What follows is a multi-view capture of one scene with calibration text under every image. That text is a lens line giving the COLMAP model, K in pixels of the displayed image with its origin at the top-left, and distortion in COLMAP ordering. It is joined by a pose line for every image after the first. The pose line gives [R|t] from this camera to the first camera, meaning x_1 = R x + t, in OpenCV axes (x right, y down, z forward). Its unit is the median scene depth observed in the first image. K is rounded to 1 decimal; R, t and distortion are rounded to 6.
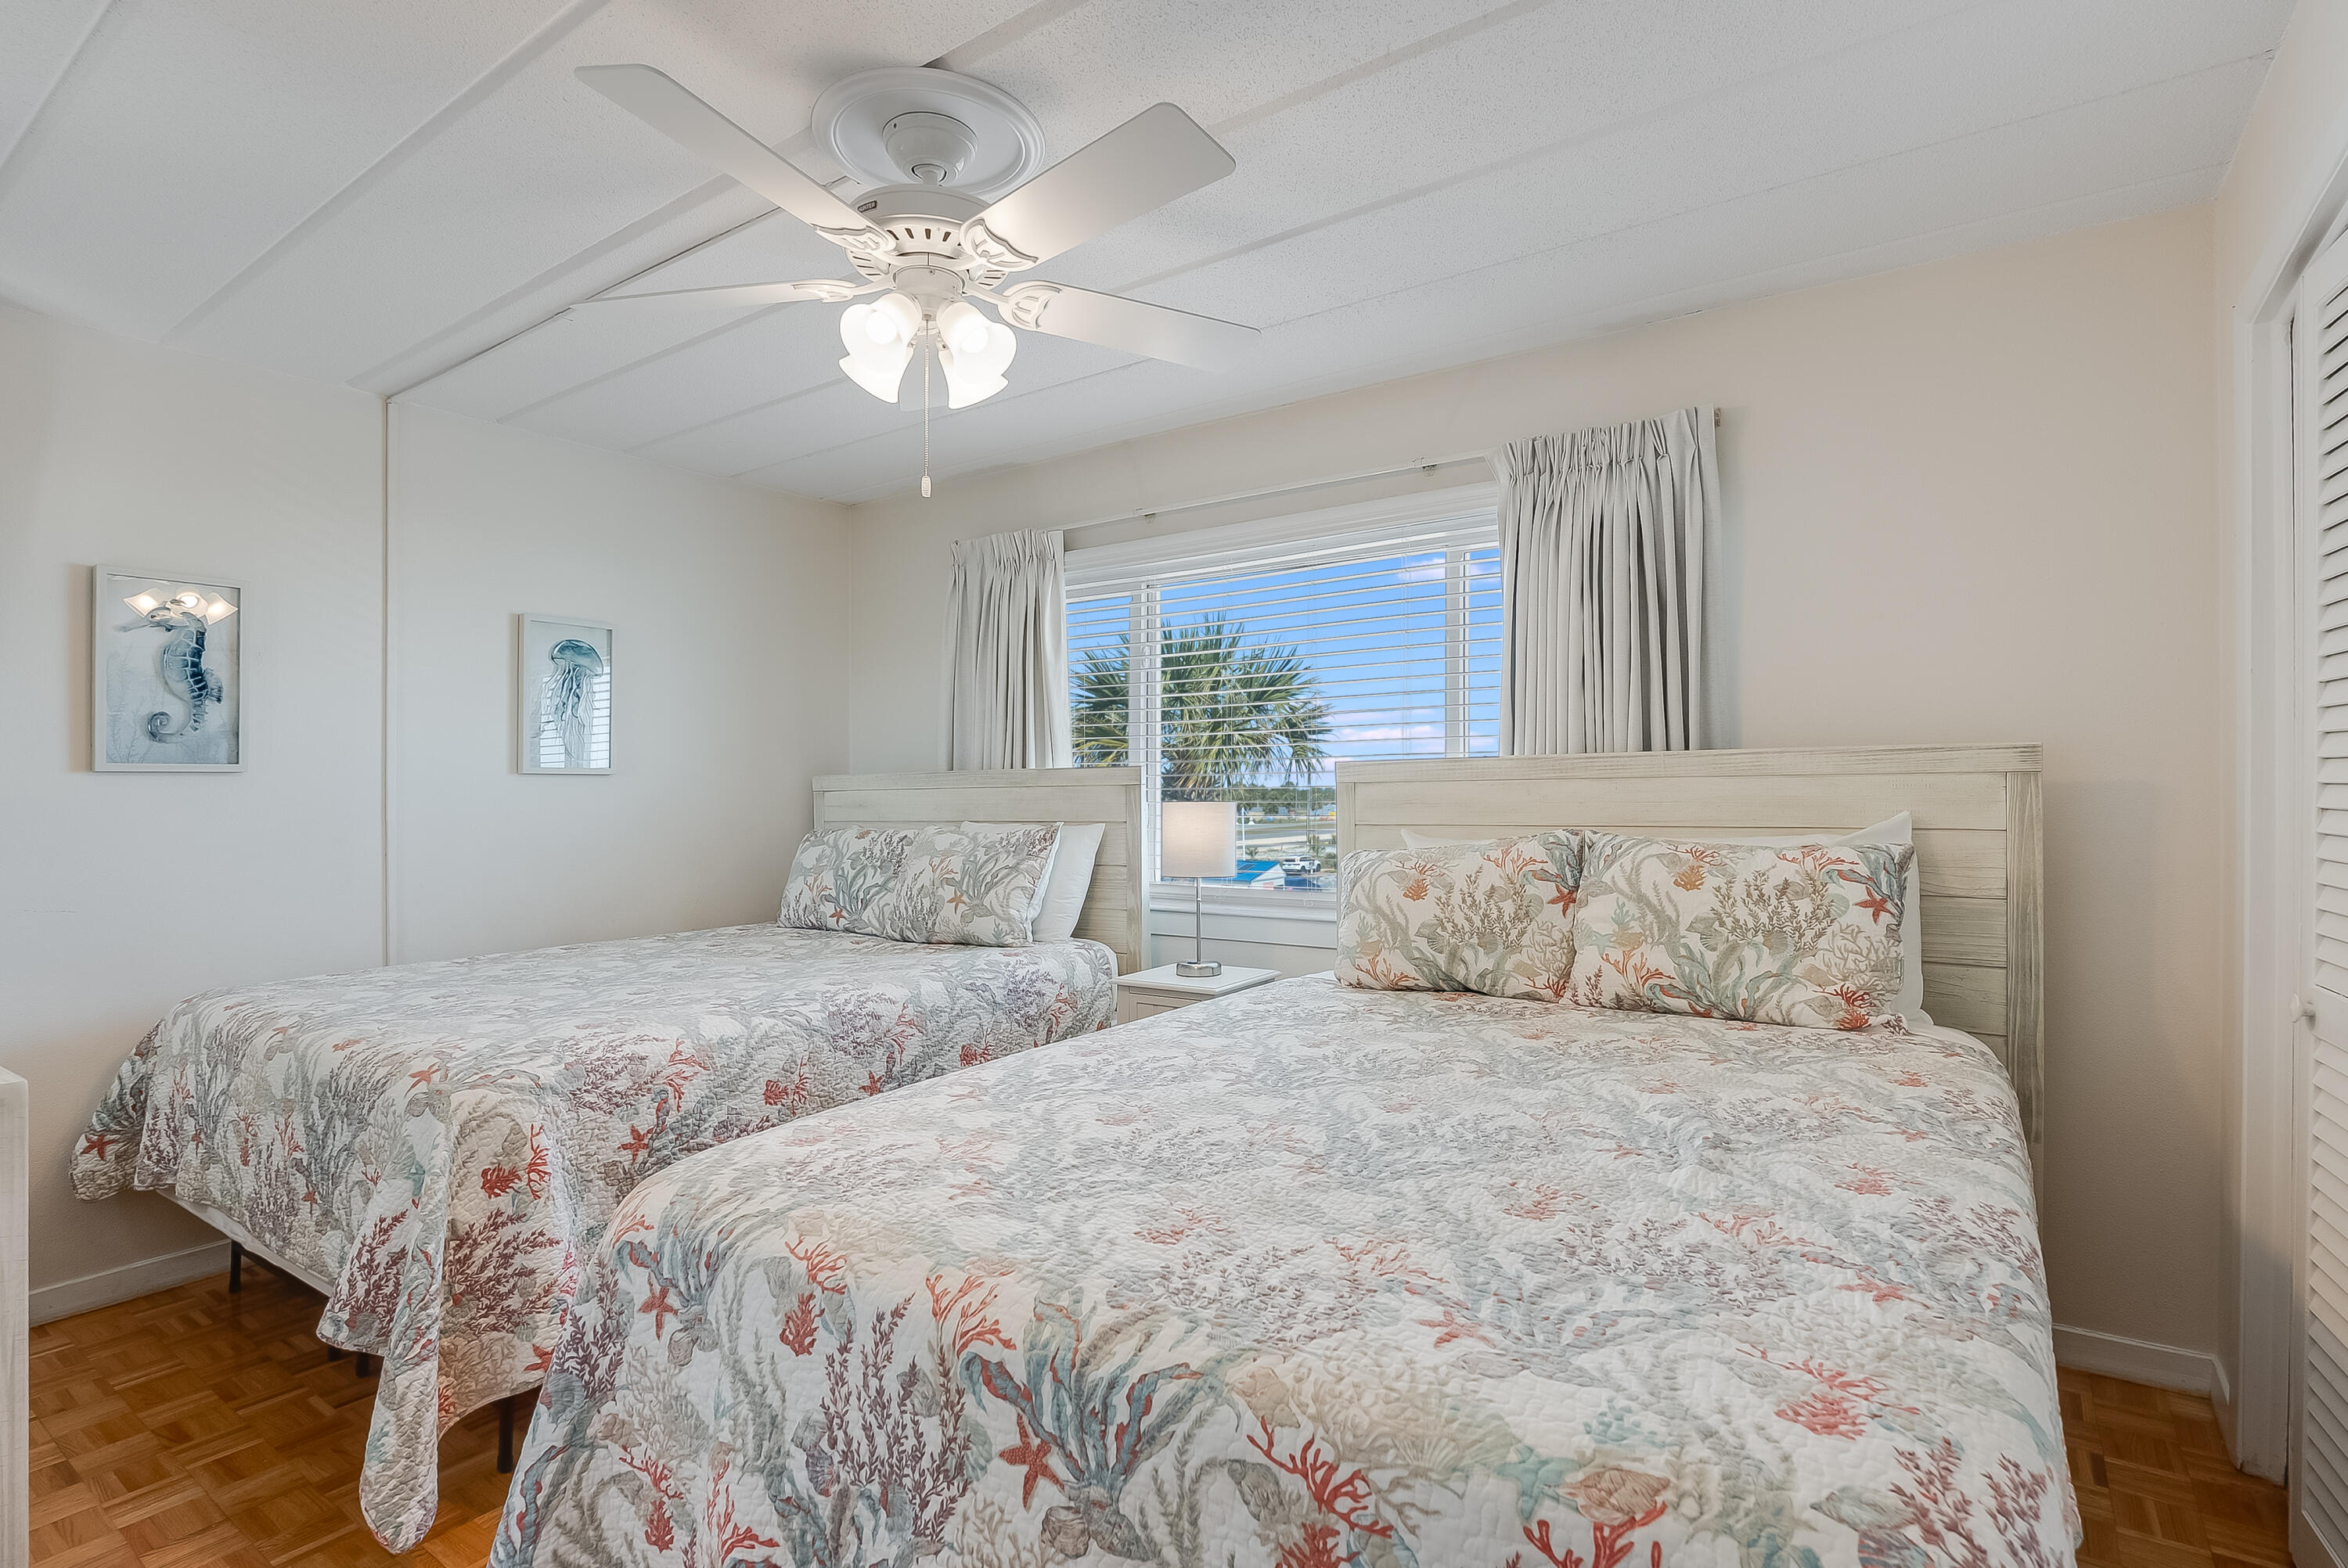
lens RADIAL K [[1124.6, 0, 1166.8], [0, 1124.6, 763.5], [0, 0, 1]] dist [-0.008653, 0.001734]
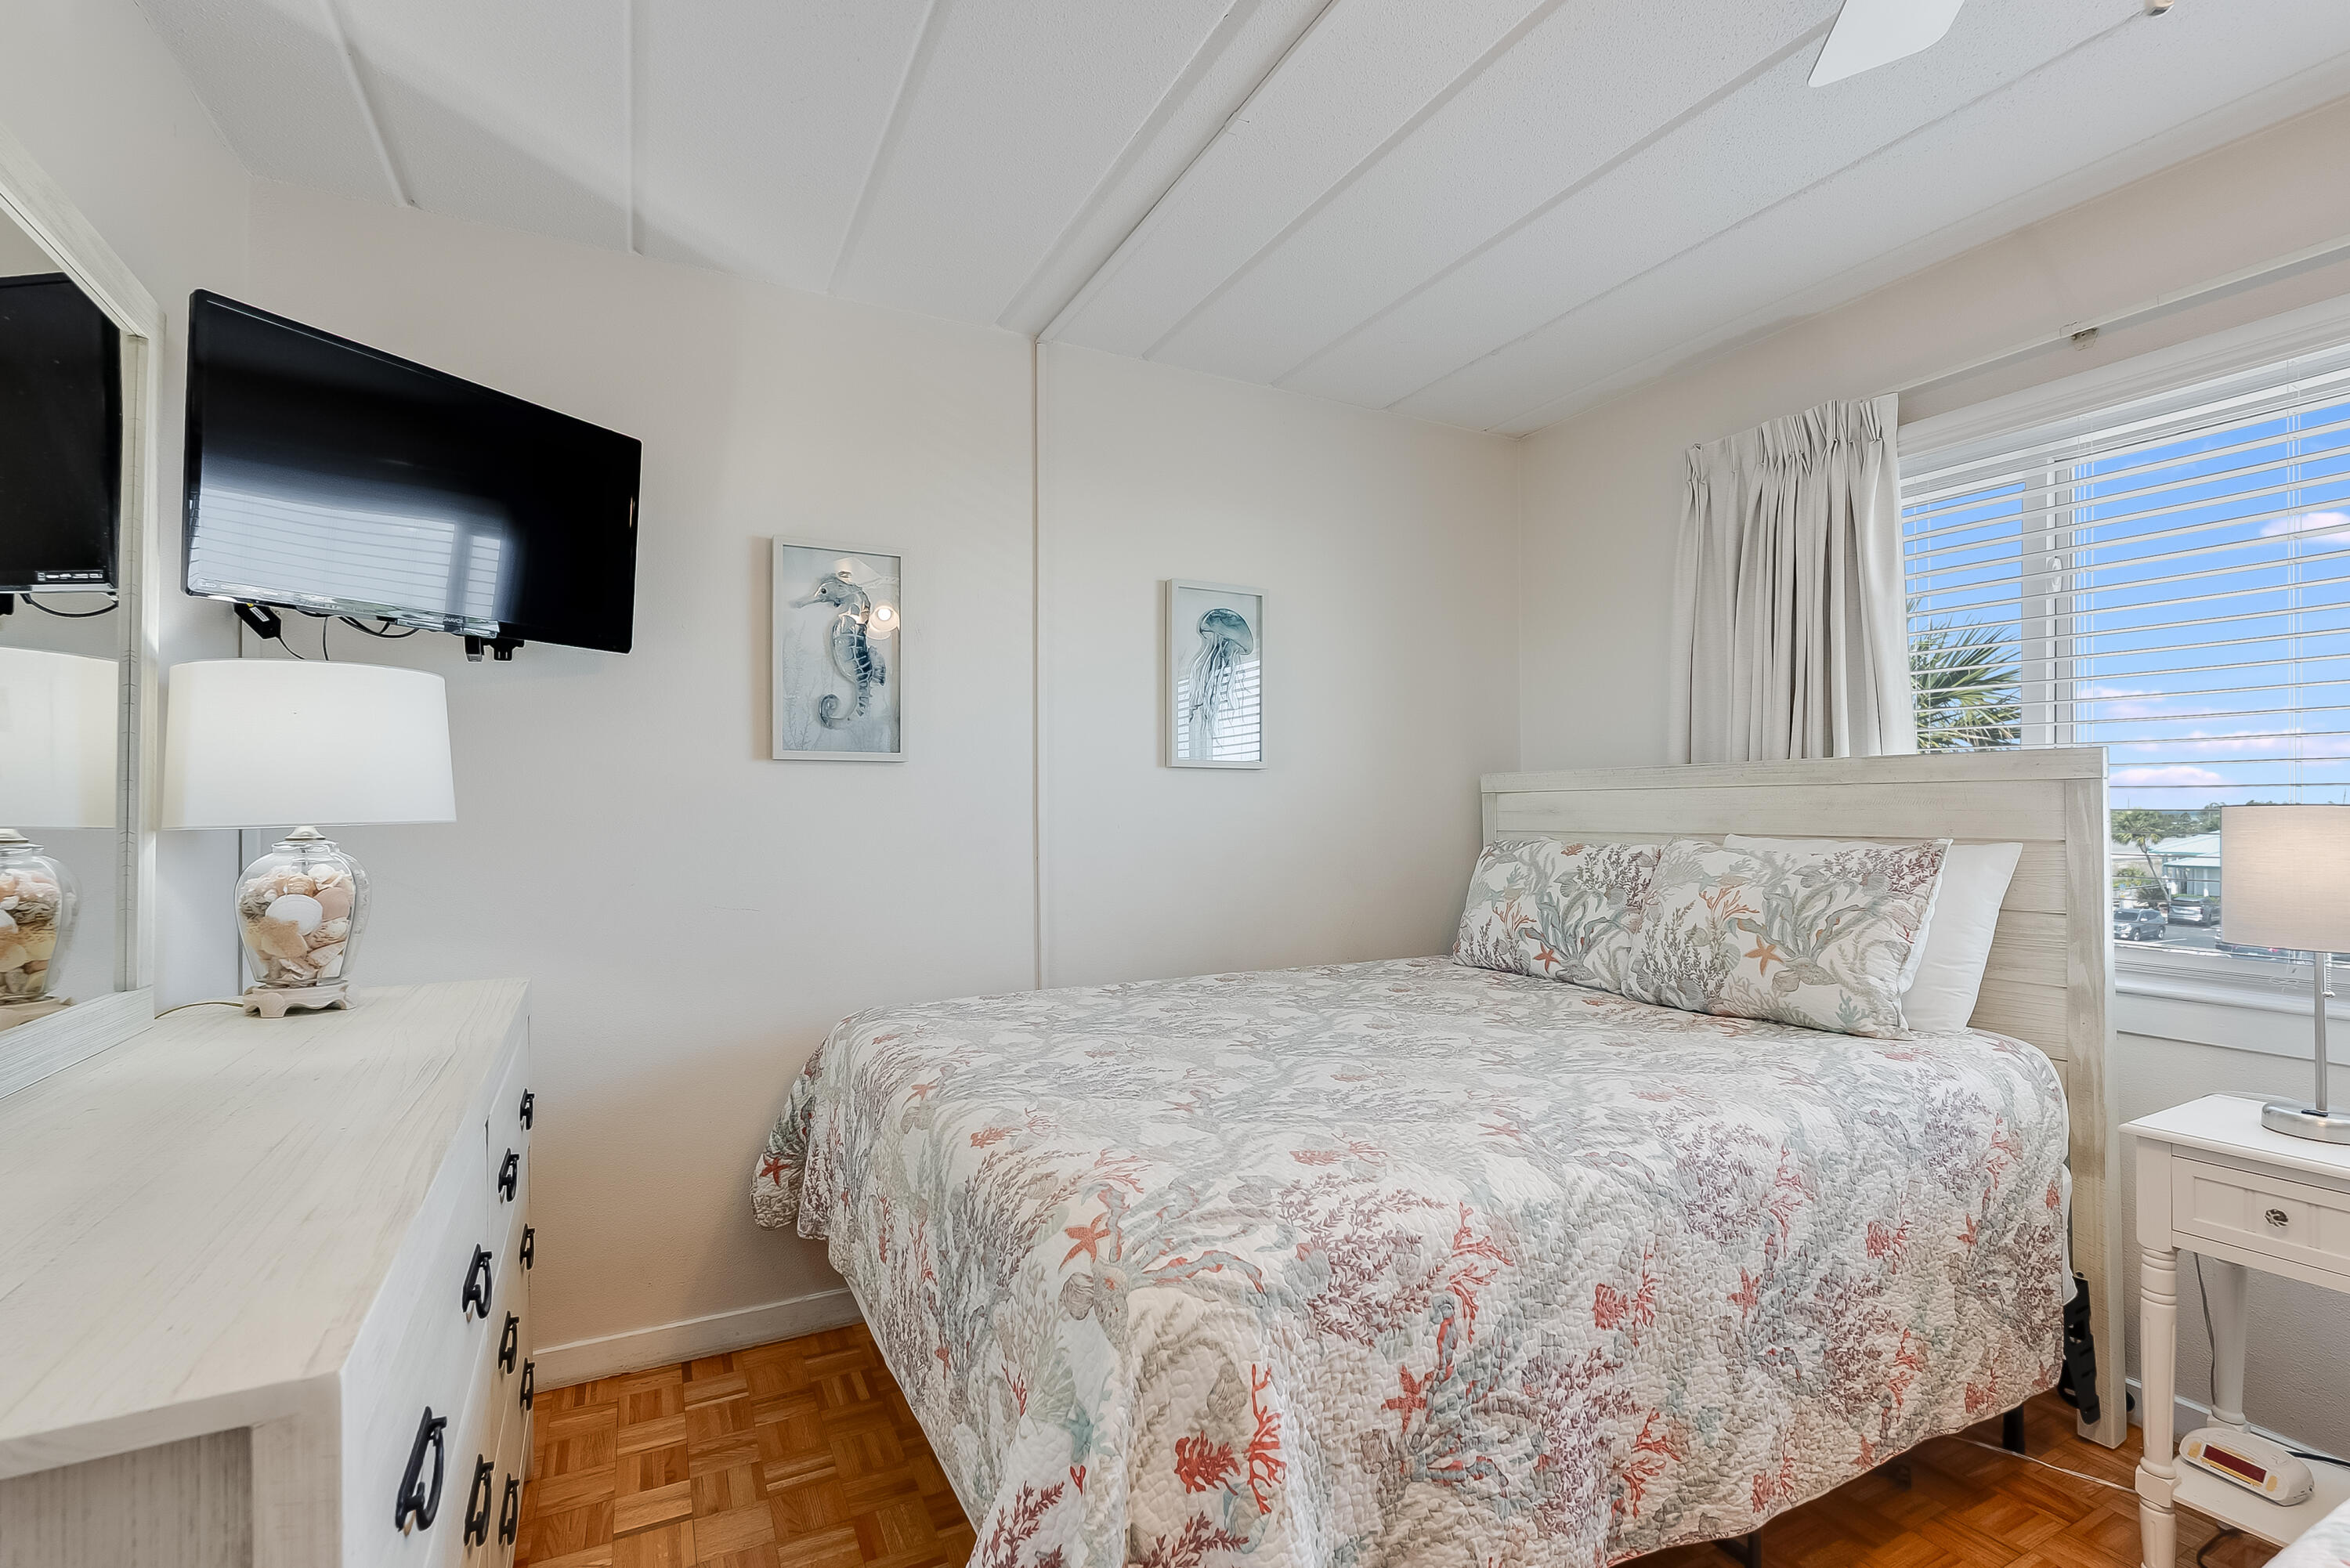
lens RADIAL K [[1047.7, 0, 1188.8], [0, 1047.7, 803.8], [0, 0, 1]] dist [-0.006897, 0.004393]
pose [[0.892257, 0.009032, -0.451437, -0.250829], [0.001215, 0.999748, 0.022404, 0.023858], [0.451526, -0.020538, 0.892022, 0.365995]]
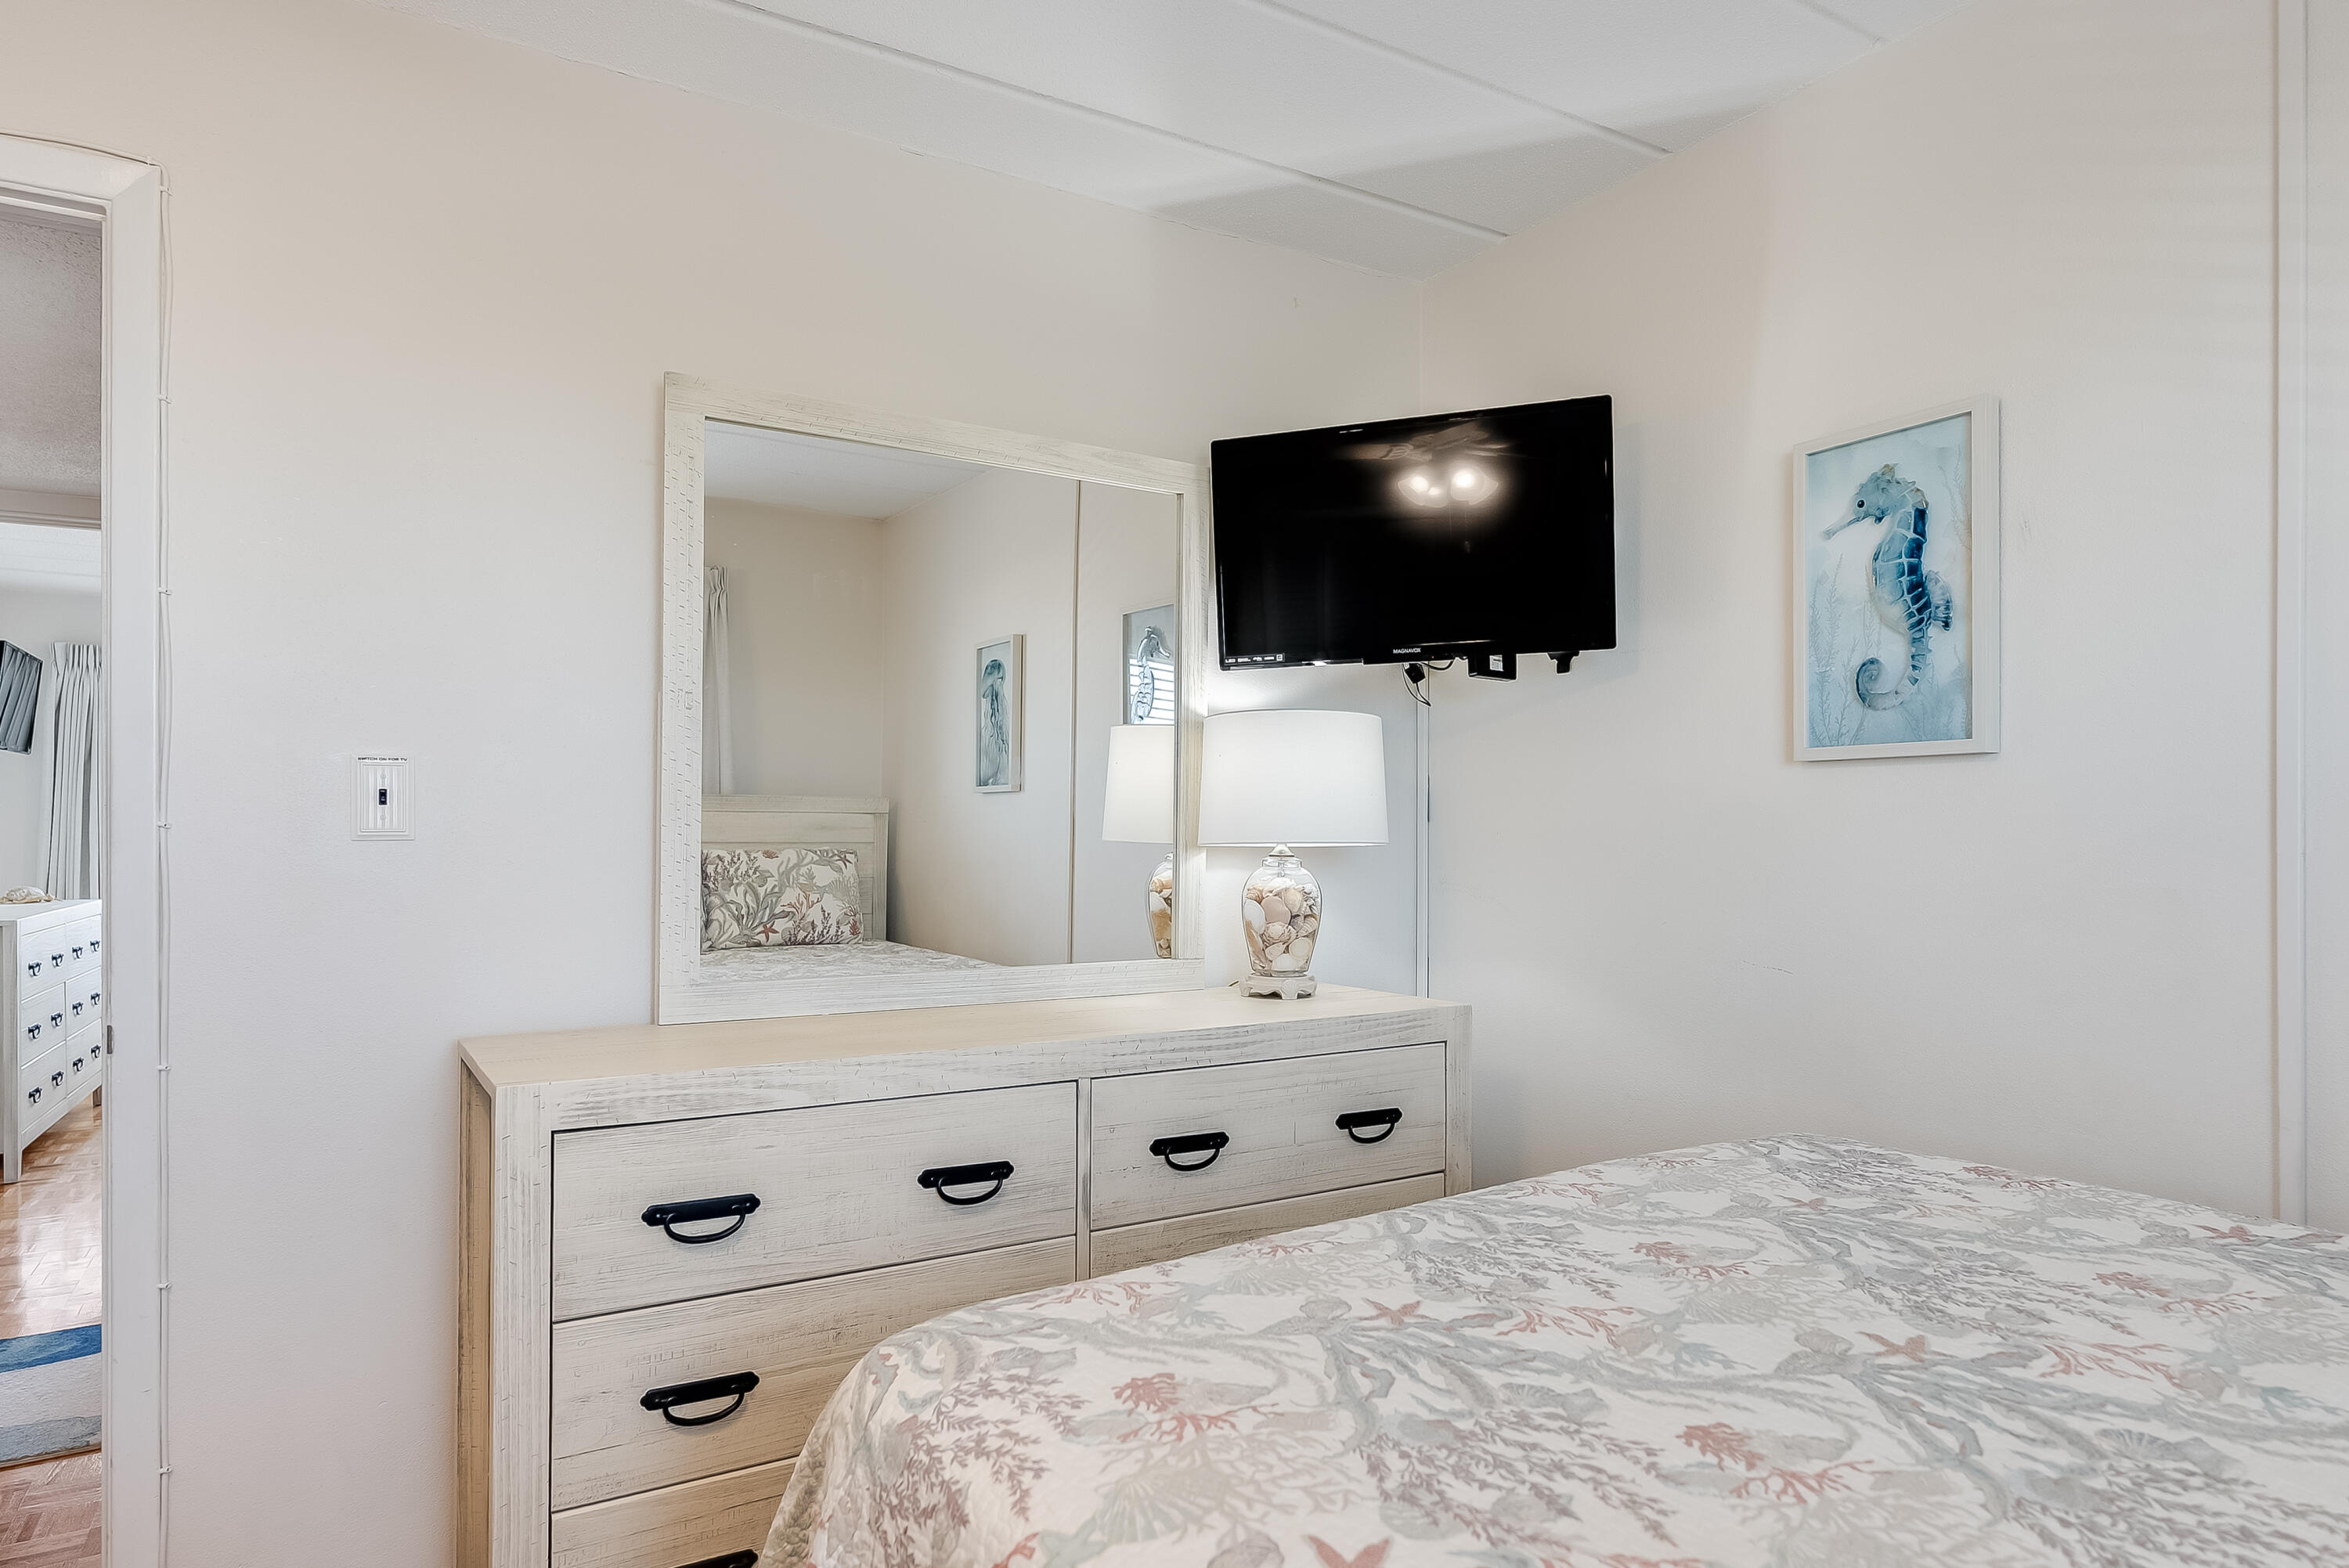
lens RADIAL K [[1396.0, 0, 1197.6], [0, 1396.0, 820.3], [0, 0, 1]] dist [0.000694, 0.001368]
pose [[-0.386074, 0.003547, -0.922461, -0.065710], [0.026453, 0.999624, -0.007228, 0.036637], [0.922088, -0.027192, -0.386023, 0.947567]]
